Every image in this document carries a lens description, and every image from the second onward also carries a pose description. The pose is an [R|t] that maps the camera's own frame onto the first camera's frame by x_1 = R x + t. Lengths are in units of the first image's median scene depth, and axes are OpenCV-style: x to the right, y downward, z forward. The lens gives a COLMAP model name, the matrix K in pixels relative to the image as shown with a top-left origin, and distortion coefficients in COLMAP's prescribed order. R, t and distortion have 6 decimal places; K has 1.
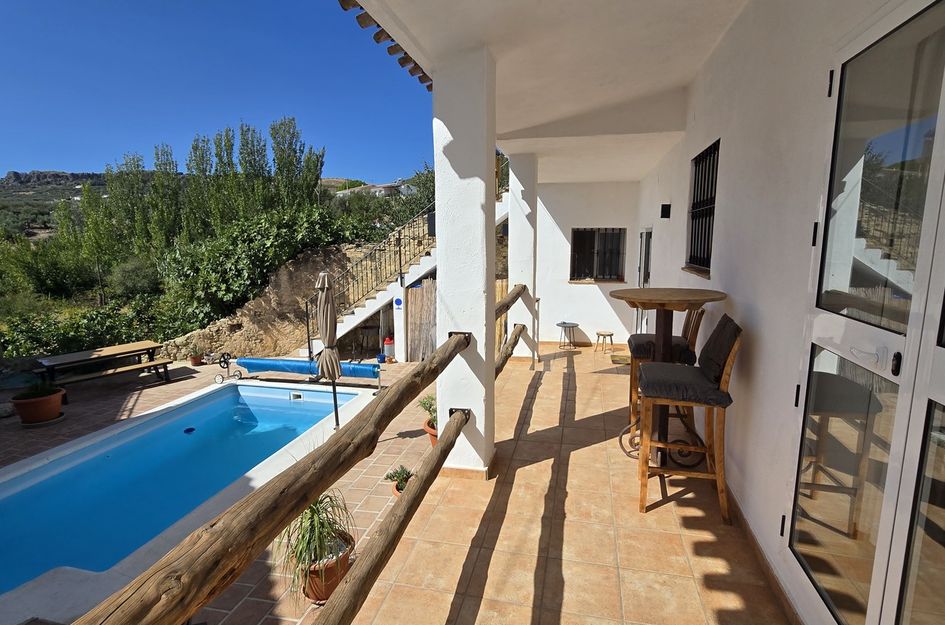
lens RADIAL K [[497.8, 0, 469.0], [0, 497.8, 315.3], [0, 0, 1]] dist [-0.006320, -0.001977]
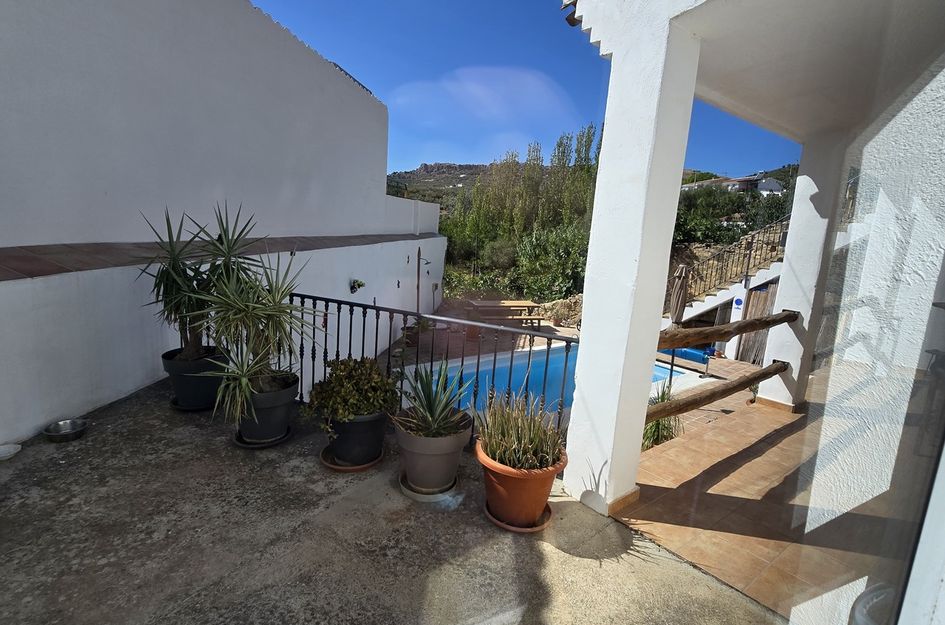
lens RADIAL K [[497.8, 0, 469.0], [0, 497.8, 315.3], [0, 0, 1]] dist [-0.006320, -0.001977]
pose [[0.796342, 0.171276, -0.580090, 0.018405], [-0.164133, 0.984275, 0.065295, 0.025517], [0.582151, 0.043215, 0.811931, -0.186070]]
